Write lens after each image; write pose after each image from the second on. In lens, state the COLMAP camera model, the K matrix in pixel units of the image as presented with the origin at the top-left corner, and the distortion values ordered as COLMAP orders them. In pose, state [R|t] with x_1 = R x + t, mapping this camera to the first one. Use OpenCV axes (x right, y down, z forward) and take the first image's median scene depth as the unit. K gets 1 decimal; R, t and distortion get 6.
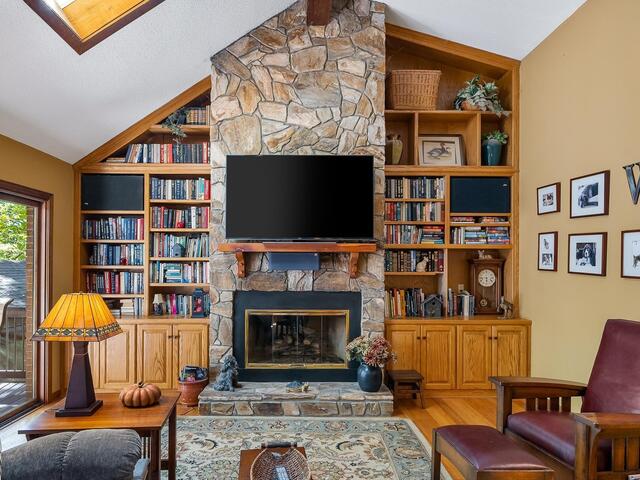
lens RADIAL K [[413.5, 0, 301.1], [0, 413.5, 264.5], [0, 0, 1]] dist [-0.001933, -0.000392]
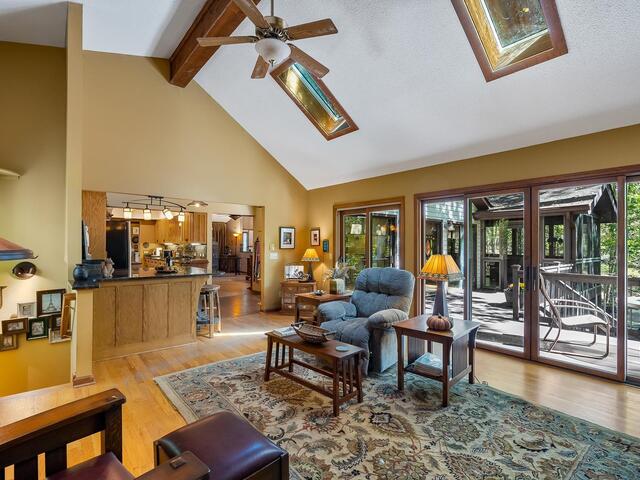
lens RADIAL K [[324.4, 0, 320.3], [0, 324.4, 245.8], [0, 0, 1]] dist [-0.005263, -0.000490]
pose [[-0.769629, -0.005689, -0.638466, 0.399609], [-0.006463, 0.999978, -0.001120, 0.018508], [0.638459, 0.003264, -0.769649, 0.916818]]
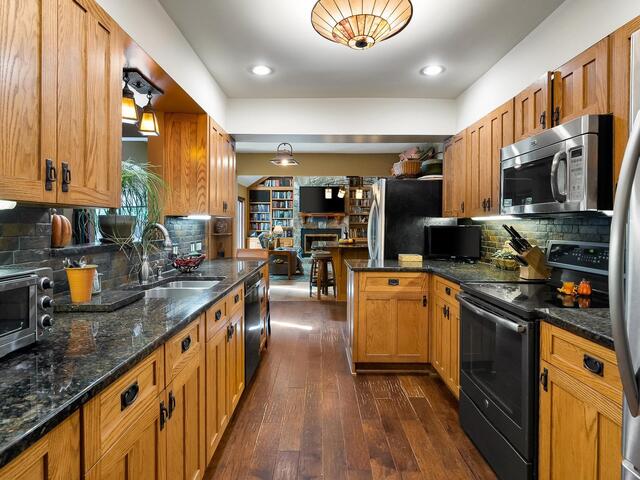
lens RADIAL K [[373.2, 0, 318.1], [0, 373.2, 229.1], [0, 0, 1]] dist [0.001965, 0.000544]
pose [[0.999932, -0.001639, -0.011554, -0.001151], [0.001767, 0.999937, 0.011123, 0.036736], [0.011536, -0.011143, 0.999871, -1.856102]]
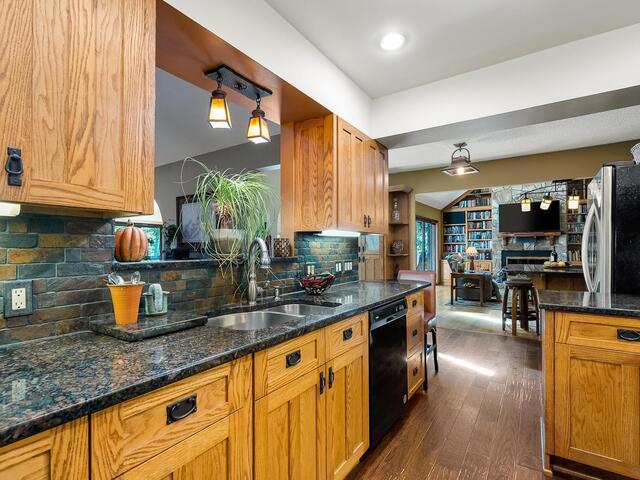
lens RADIAL K [[324.4, 0, 320.3], [0, 324.4, 245.8], [0, 0, 1]] dist [-0.005263, -0.000490]
pose [[0.826323, -0.013456, -0.563036, 0.064508], [0.007395, 0.999888, -0.013044, 0.052174], [0.563148, 0.006615, 0.826329, -1.589922]]
